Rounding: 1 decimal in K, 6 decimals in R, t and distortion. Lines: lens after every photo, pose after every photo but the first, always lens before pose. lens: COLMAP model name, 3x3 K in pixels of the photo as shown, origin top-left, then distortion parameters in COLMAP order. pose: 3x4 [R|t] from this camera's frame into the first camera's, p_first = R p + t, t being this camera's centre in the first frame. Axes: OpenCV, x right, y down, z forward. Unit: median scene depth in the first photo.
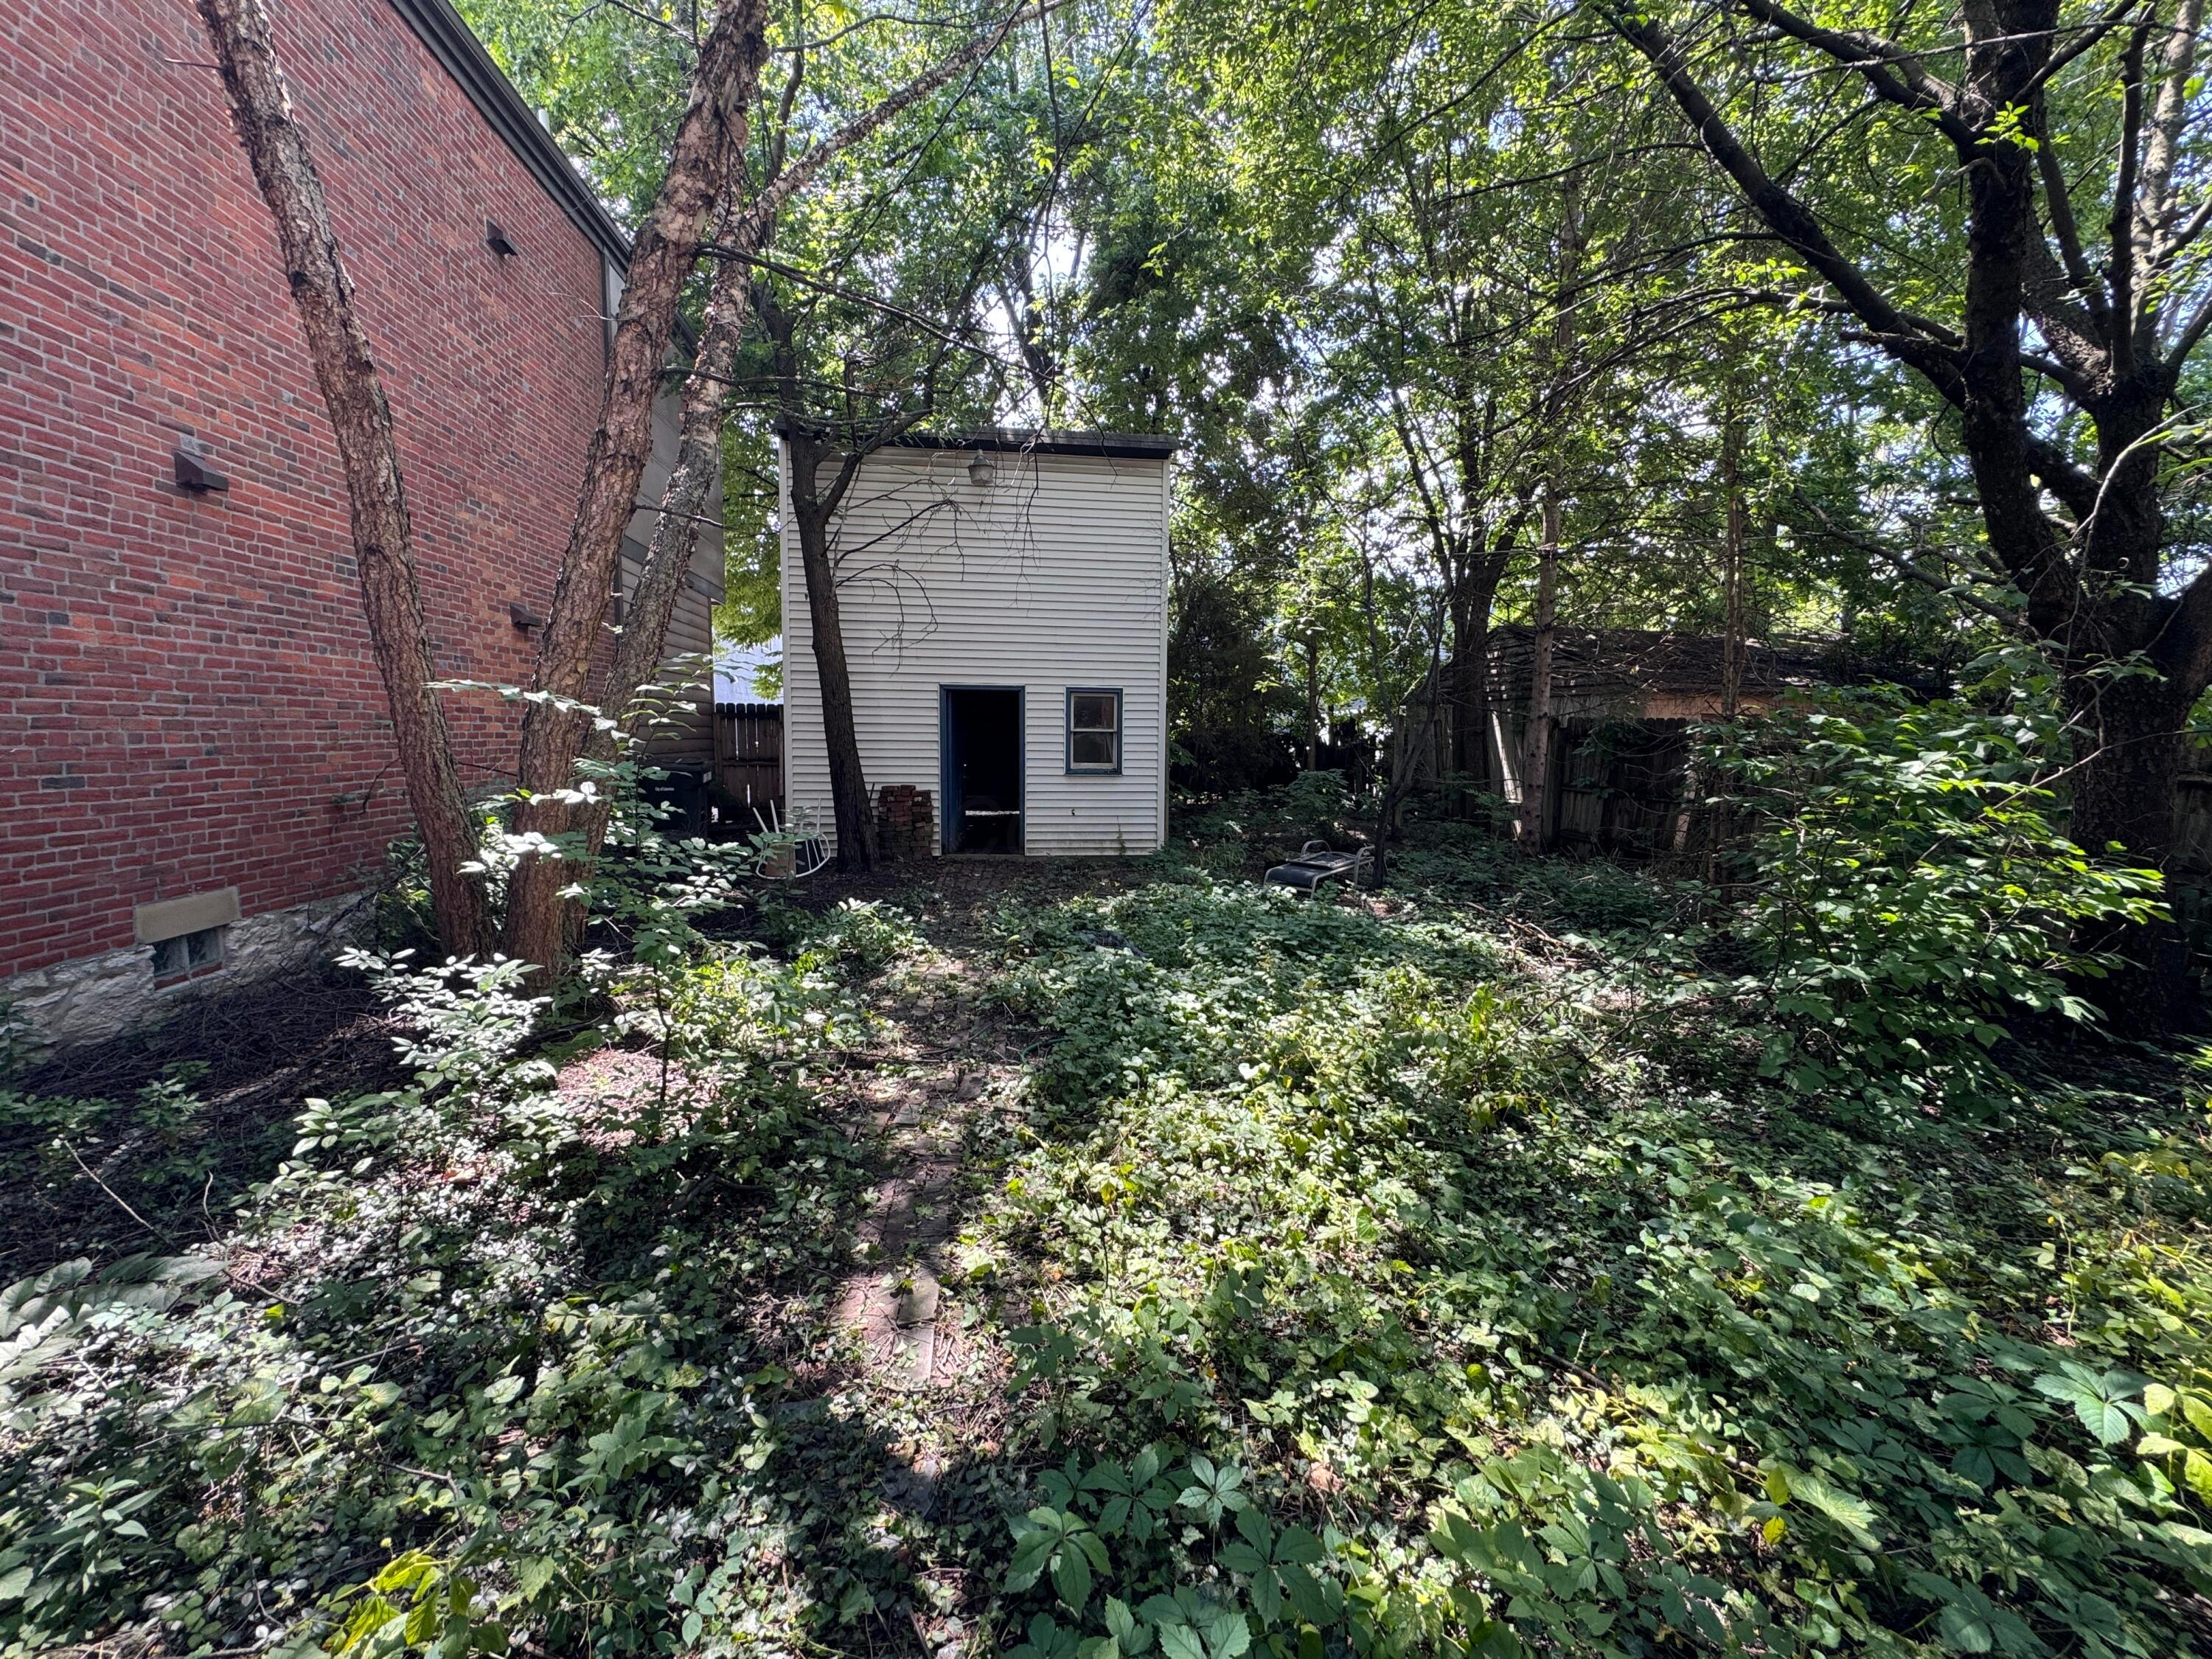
lens RADIAL K [[883.3, 0, 1109.9], [0, 883.3, 830.9], [0, 0, 1]] dist [-0.002185, -0.000048]
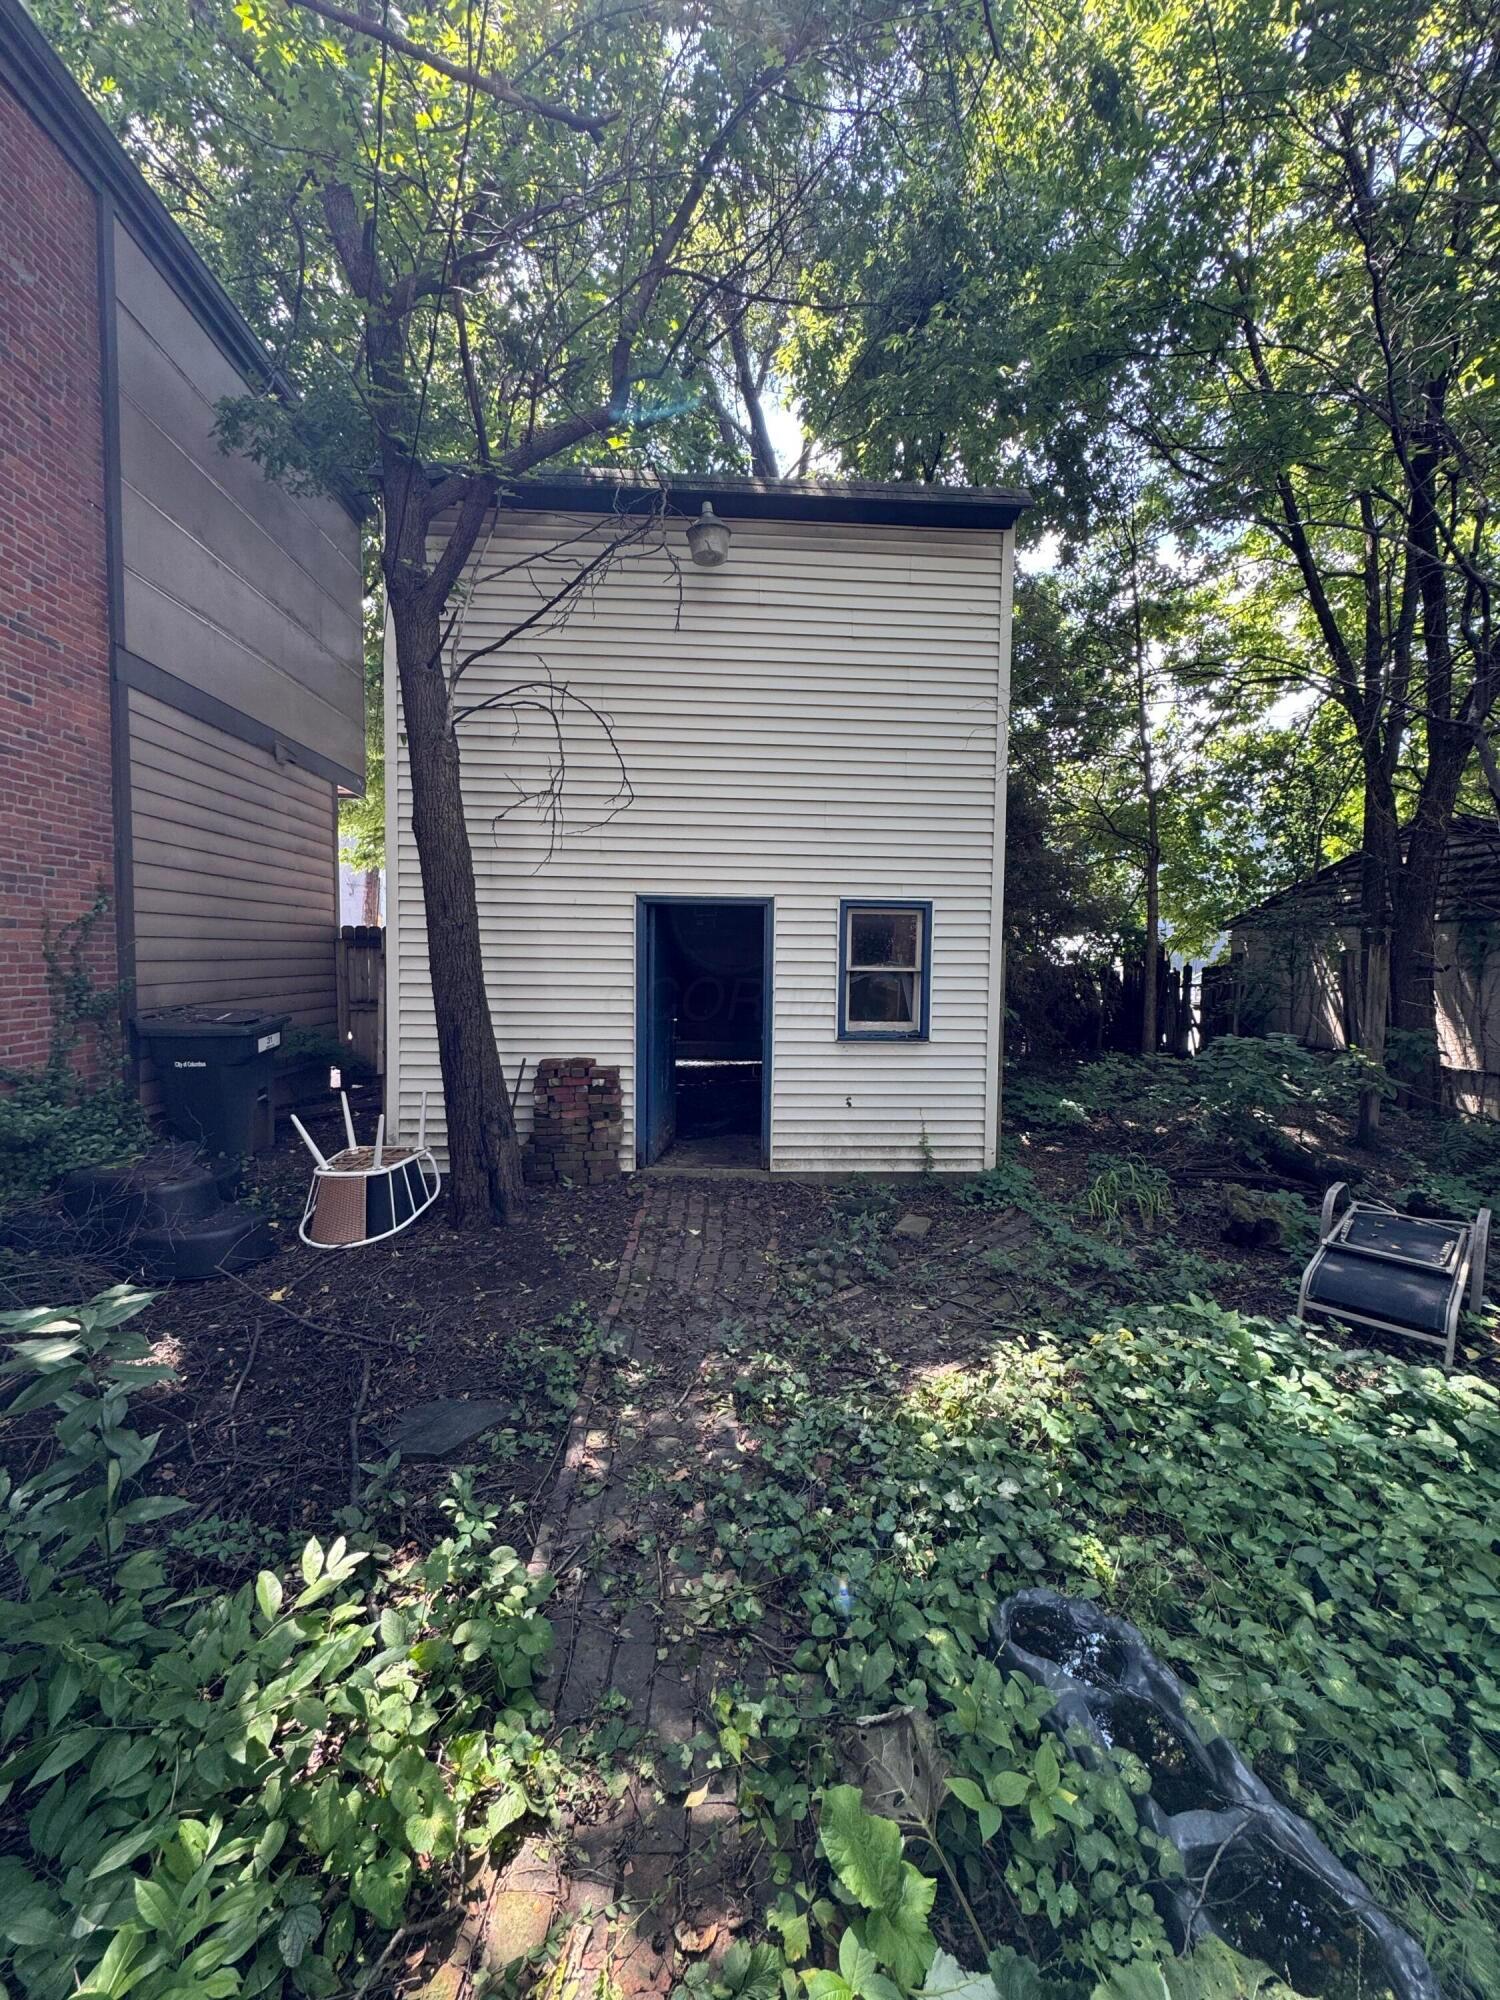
lens RADIAL K [[798.6, 0, 746.6], [0, 798.6, 998.3], [0, 0, 1]] dist [-0.002185, -0.000048]
pose [[0.997094, 0.005653, -0.075974, -0.071921], [-0.009907, 0.998397, -0.055730, -0.062509], [0.075537, 0.056320, 0.995551, 0.446844]]
